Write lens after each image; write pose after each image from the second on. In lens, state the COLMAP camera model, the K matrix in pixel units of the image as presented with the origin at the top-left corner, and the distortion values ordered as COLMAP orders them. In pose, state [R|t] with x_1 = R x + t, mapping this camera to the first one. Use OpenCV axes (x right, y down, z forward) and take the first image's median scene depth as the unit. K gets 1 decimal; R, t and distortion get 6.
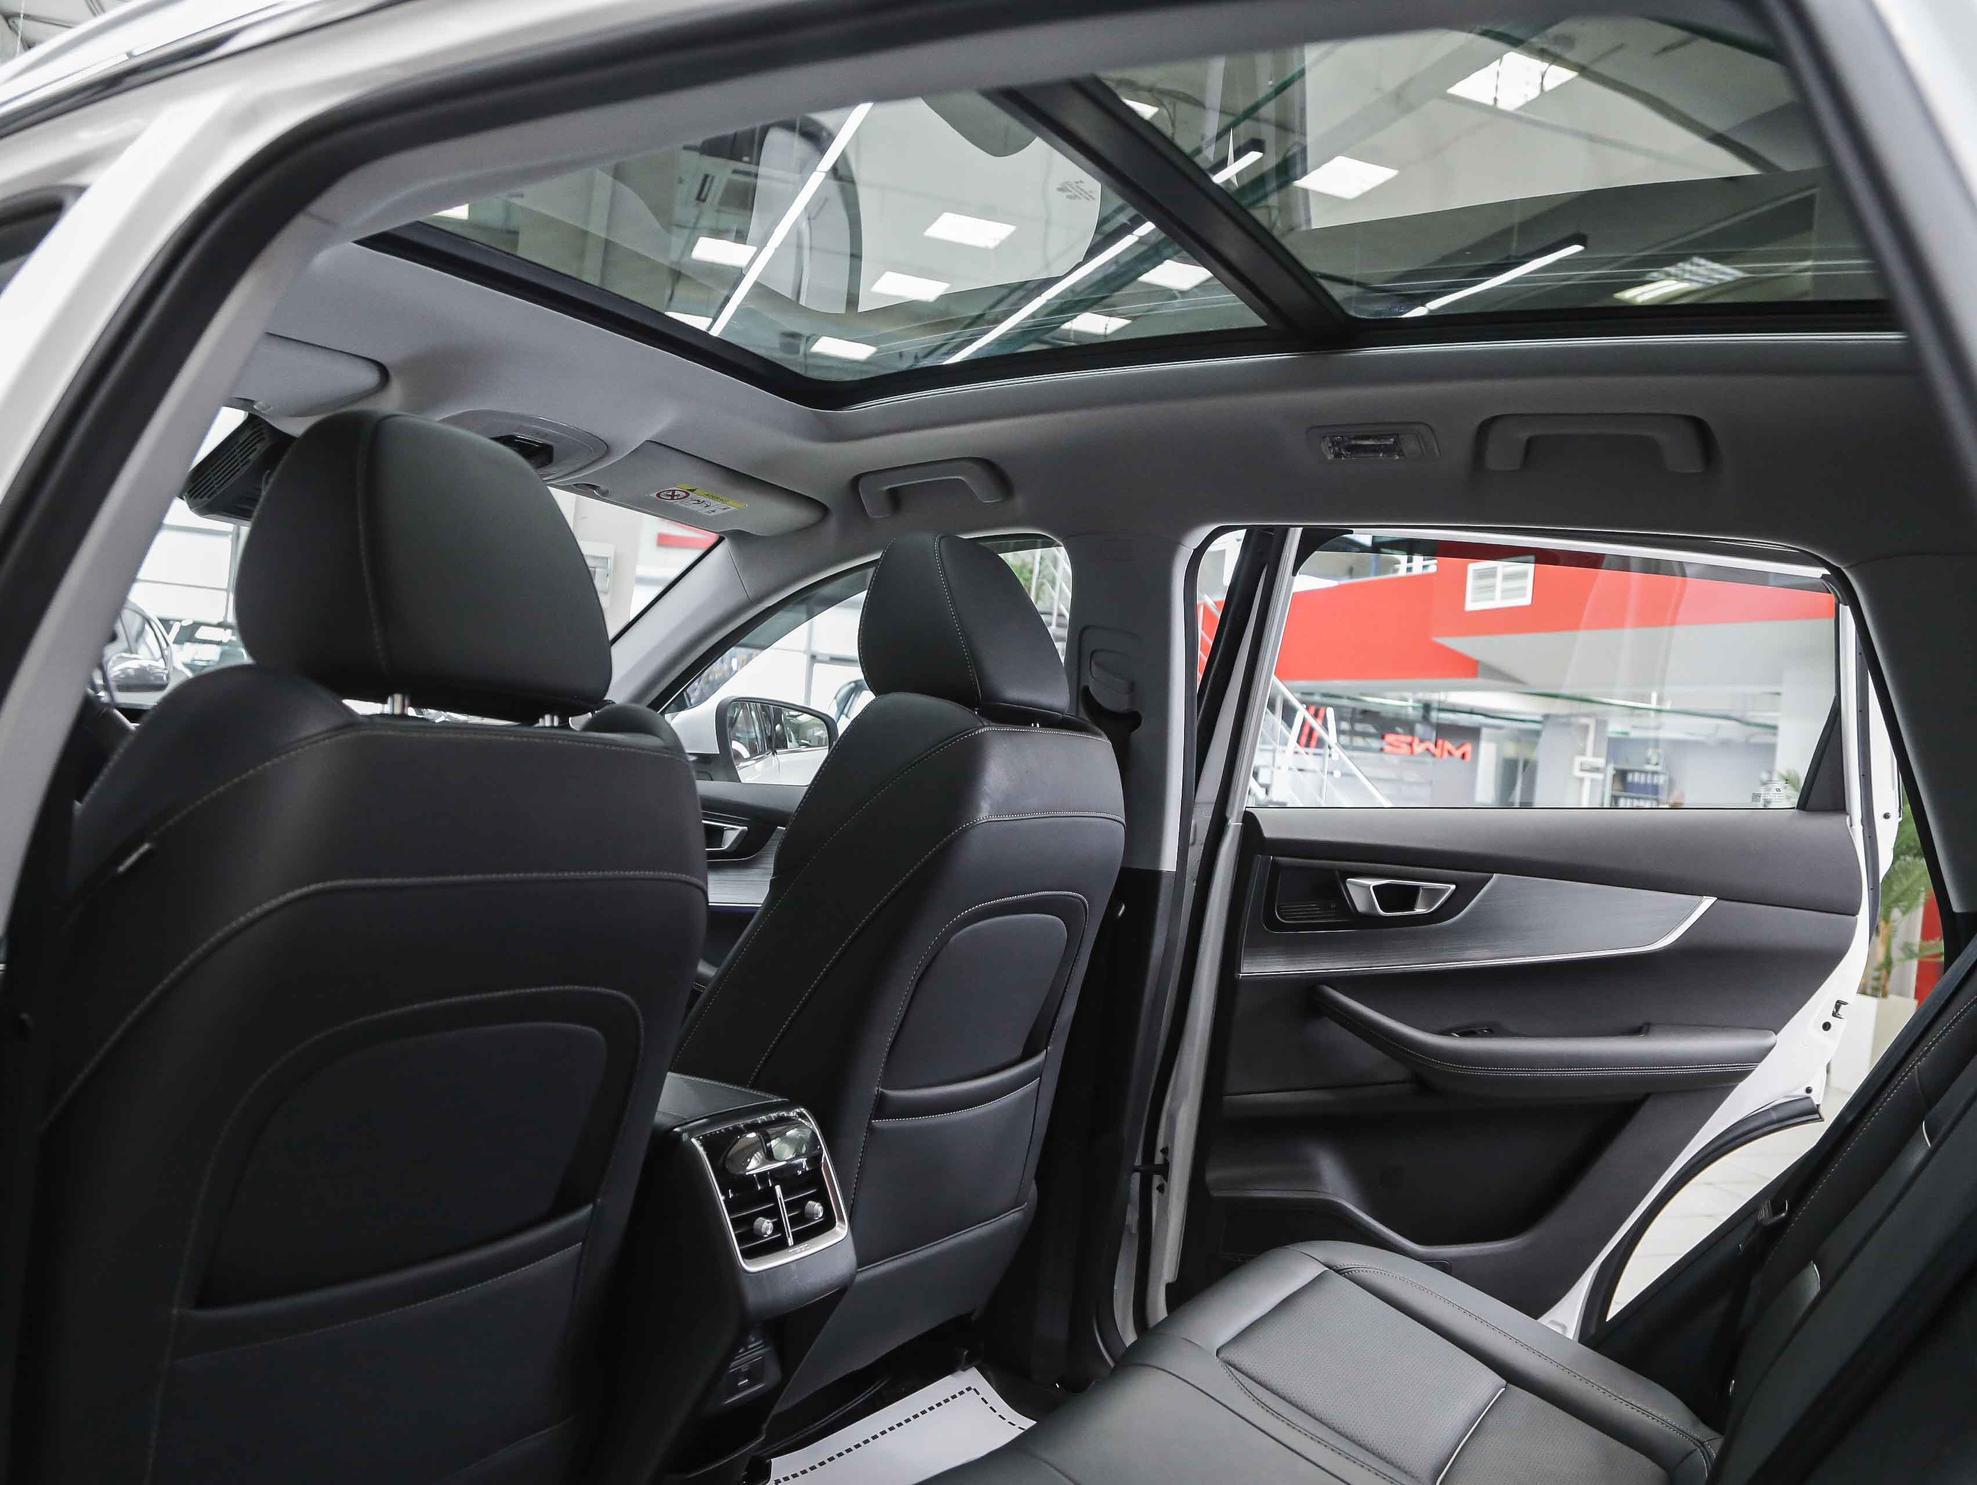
lens RADIAL K [[1509.4, 0, 988.5], [0, 1509.4, 742.5], [0, 0, 1]] dist [-0.129566, 0.073145]
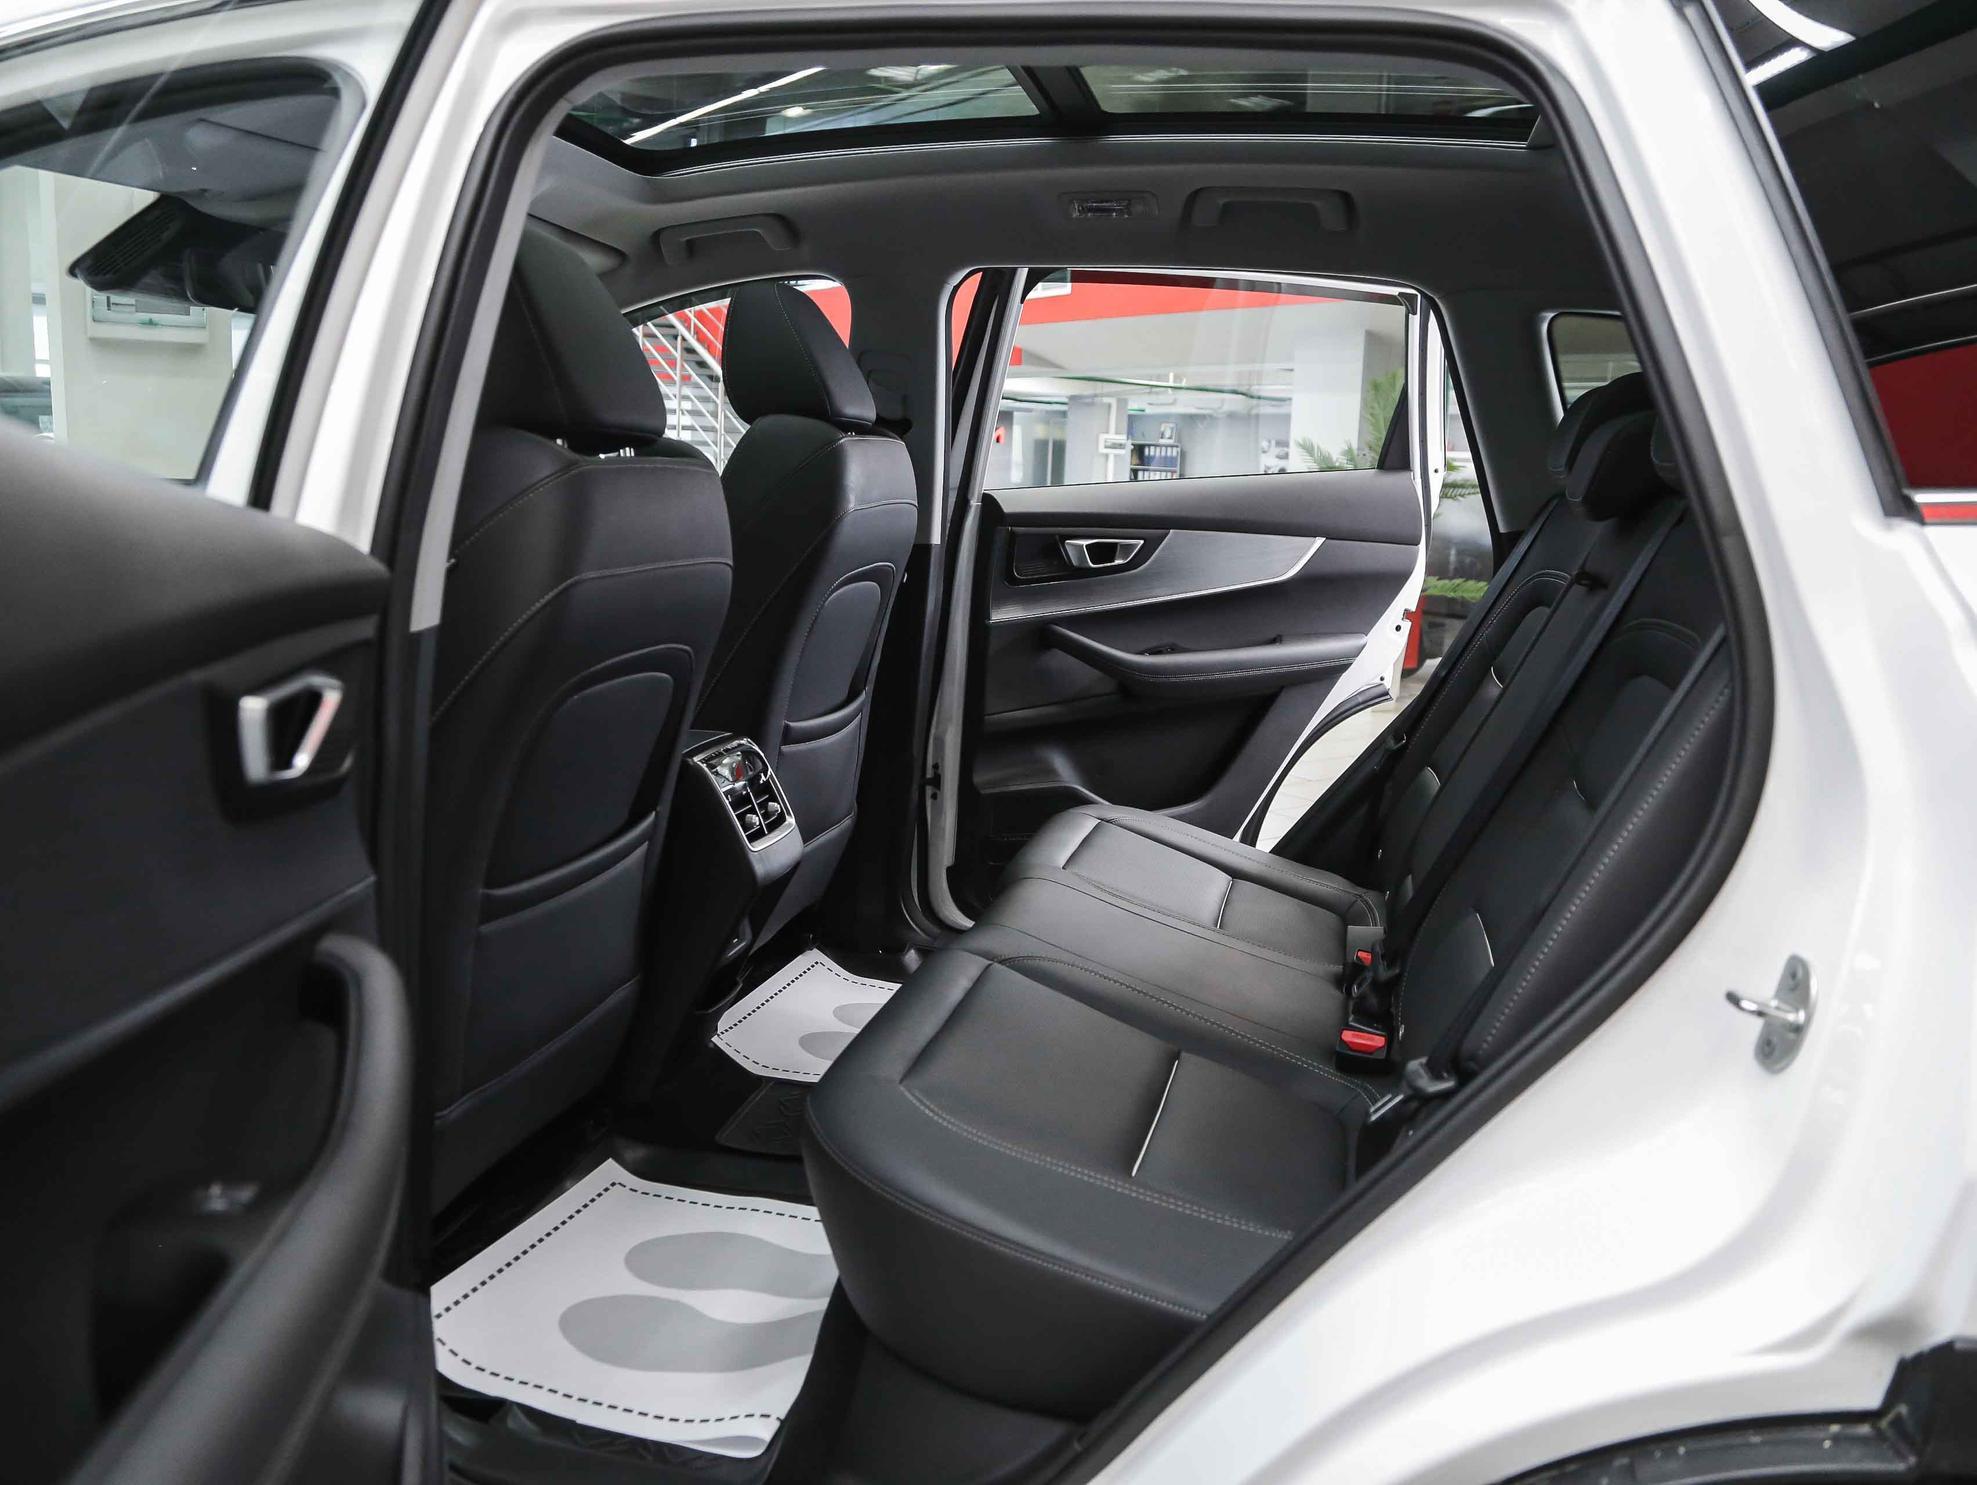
lens RADIAL K [[1509.4, 0, 988.5], [0, 1509.4, 742.5], [0, 0, 1]] dist [-0.129566, 0.073145]
pose [[0.948726, -0.113326, 0.295086, -0.224070], [0.052433, 0.977011, 0.206640, -0.010691], [-0.311720, -0.180572, 0.932858, -0.219465]]
